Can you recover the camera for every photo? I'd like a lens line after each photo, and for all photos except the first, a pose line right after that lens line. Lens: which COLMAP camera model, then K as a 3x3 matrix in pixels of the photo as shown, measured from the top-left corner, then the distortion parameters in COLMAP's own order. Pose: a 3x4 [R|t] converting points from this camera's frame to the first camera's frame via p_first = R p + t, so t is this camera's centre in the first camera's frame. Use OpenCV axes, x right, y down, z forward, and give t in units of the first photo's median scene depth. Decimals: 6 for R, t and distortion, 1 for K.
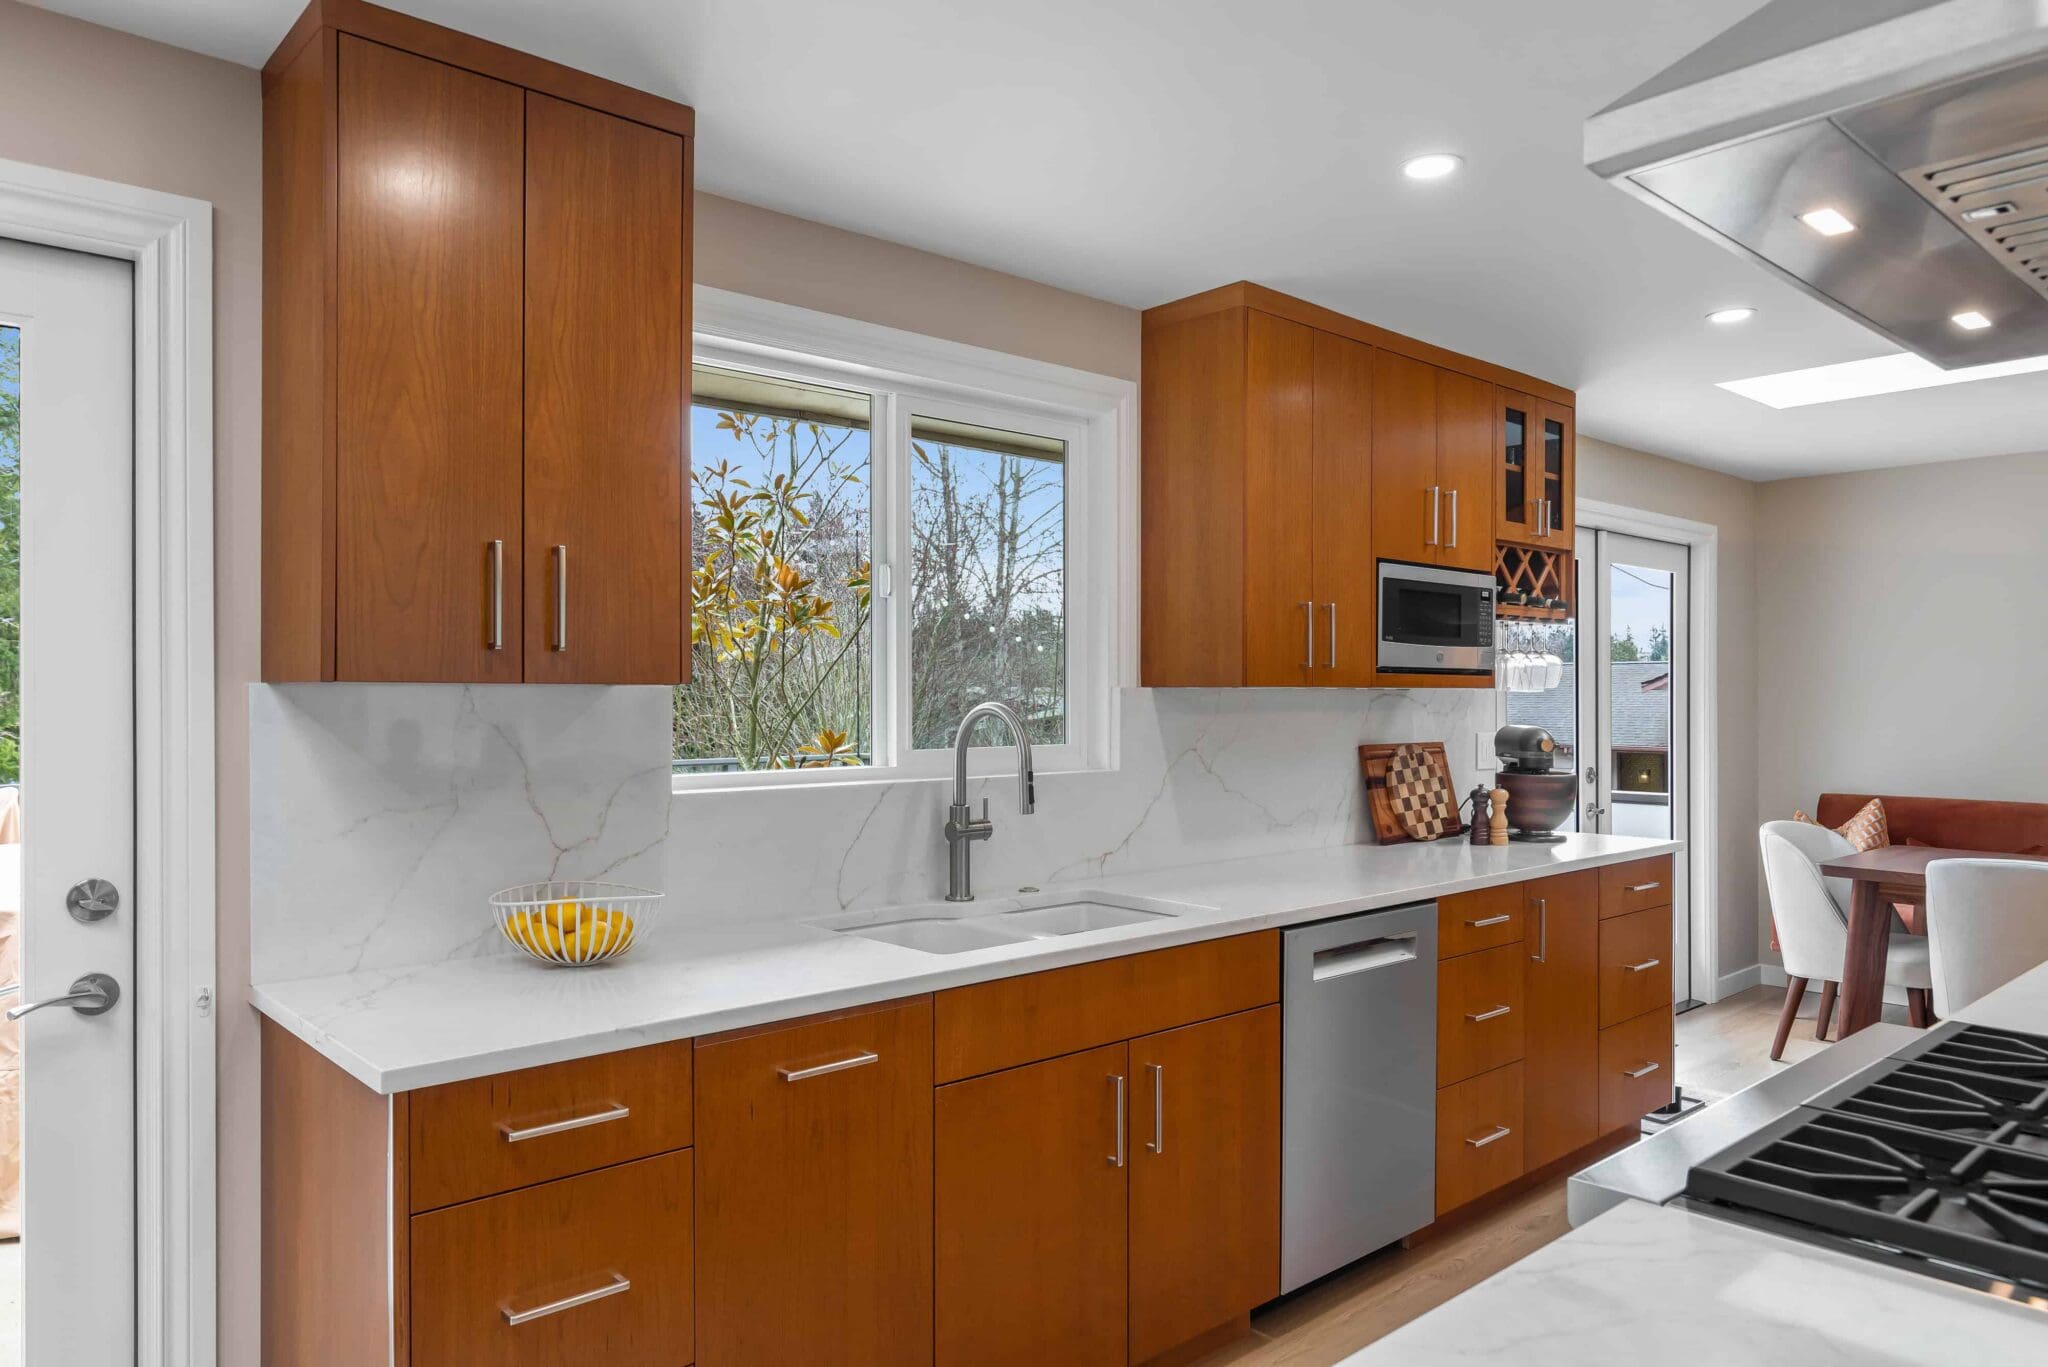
lens RADIAL K [[1352.3, 0, 1025.4], [0, 1352.3, 671.5], [0, 0, 1]] dist [0.016146, 0.003676]
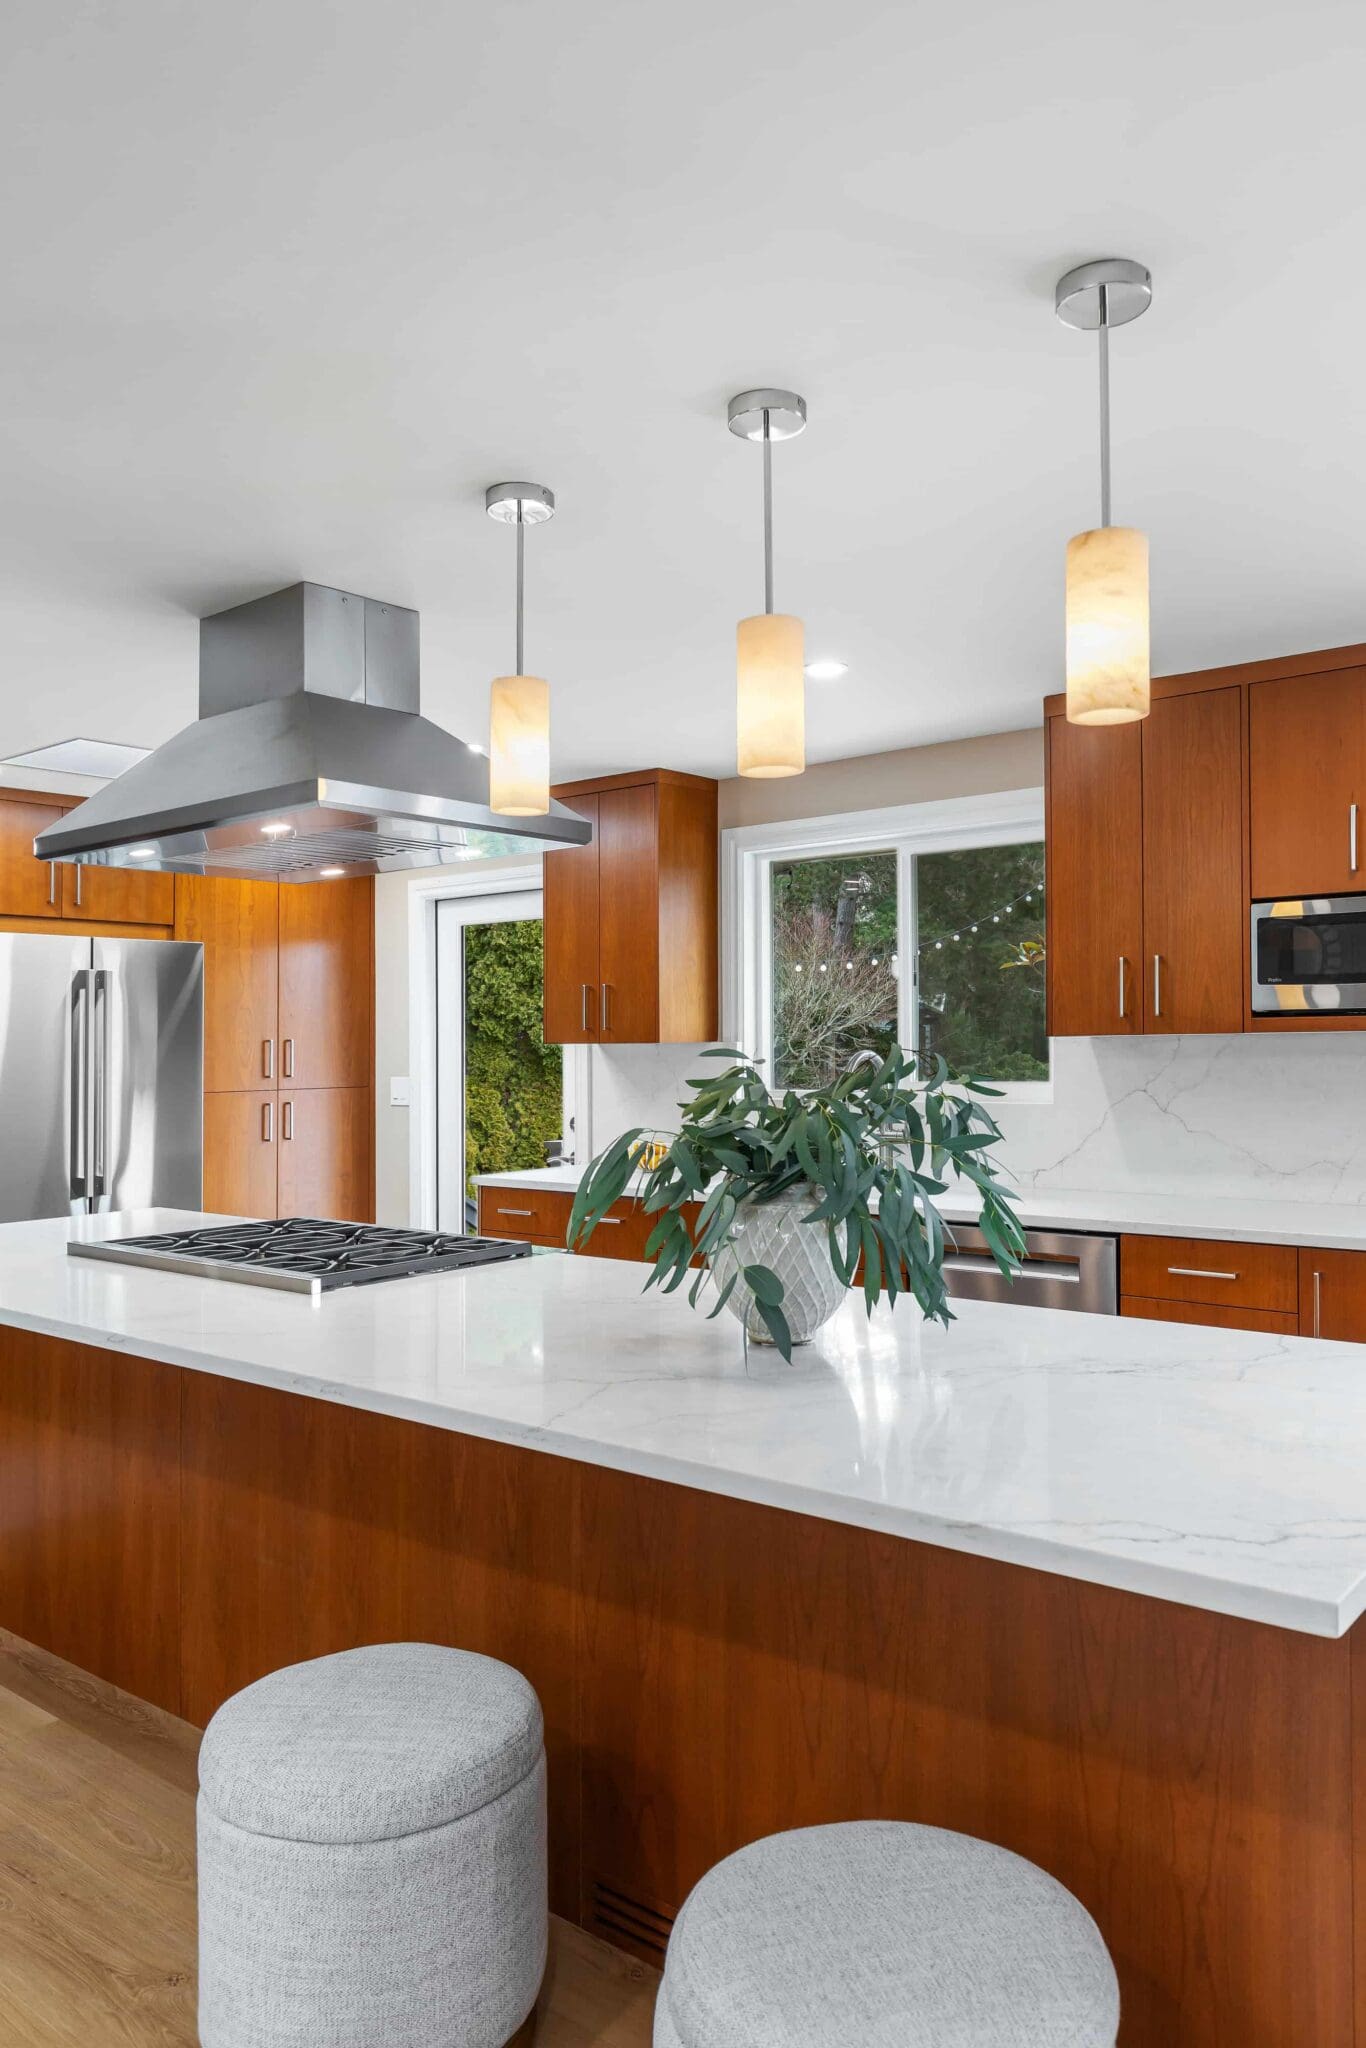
lens RADIAL K [[1352.3, 0, 684.4], [0, 1352.3, 1031.2], [0, 0, 1]] dist [0.016146, 0.003676]
pose [[0.162641, -0.012480, -0.986606, 1.142529], [0.030352, 0.999510, -0.007639, 0.005643], [0.986218, -0.028703, 0.162940, 0.436536]]
